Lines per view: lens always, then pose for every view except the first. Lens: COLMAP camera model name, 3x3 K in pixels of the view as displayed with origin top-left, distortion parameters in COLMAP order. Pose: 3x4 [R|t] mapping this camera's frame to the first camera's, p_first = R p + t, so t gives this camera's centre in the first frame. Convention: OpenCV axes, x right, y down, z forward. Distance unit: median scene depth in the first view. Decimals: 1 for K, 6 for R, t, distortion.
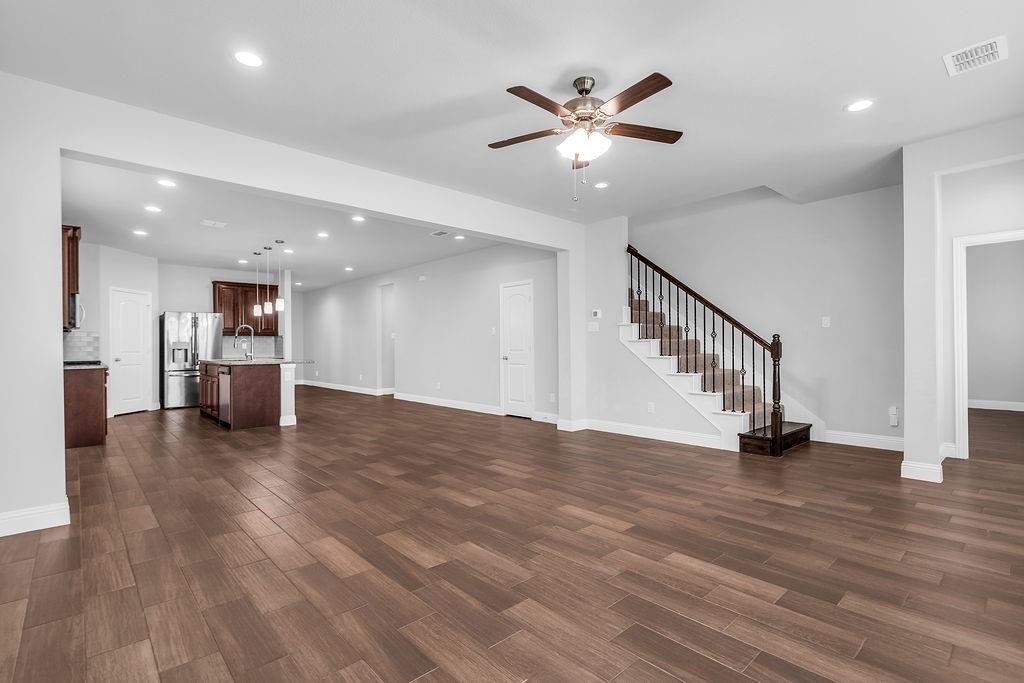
lens RADIAL K [[478.8, 0, 512.0], [0, 478.8, 341.5], [0, 0, 1]] dist [-0.000216, 0.000178]
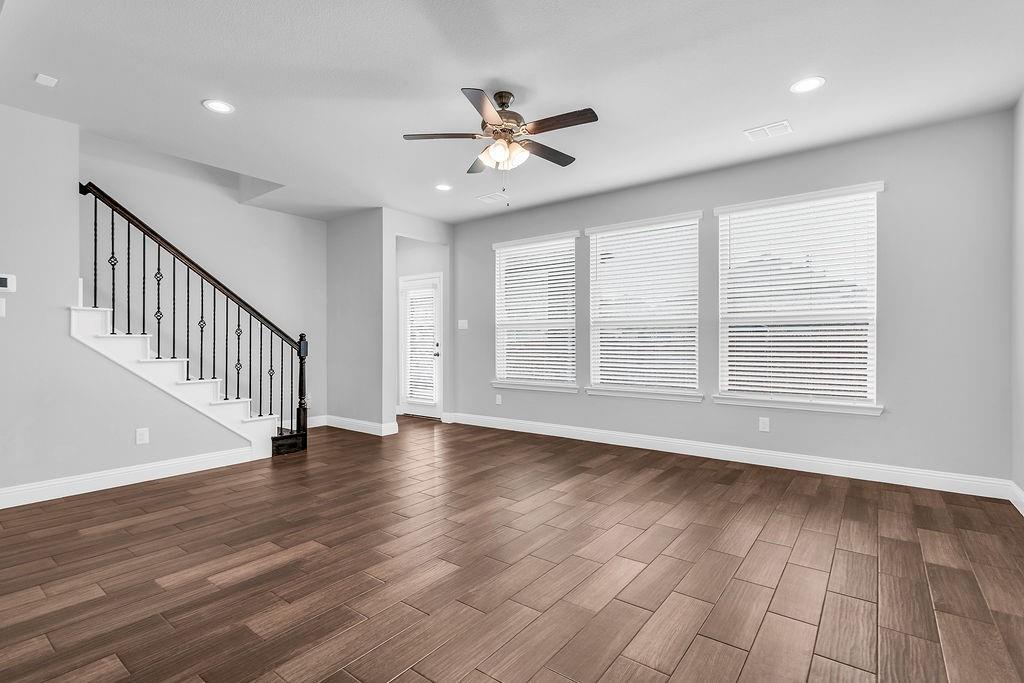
lens RADIAL K [[478.8, 0, 512.0], [0, 478.8, 341.5], [0, 0, 1]] dist [-0.000216, 0.000178]
pose [[-0.176359, 0.006560, 0.984304, -0.554486], [-0.010391, 0.999910, -0.008525, 0.006186], [-0.984271, -0.011731, -0.176275, 0.717802]]
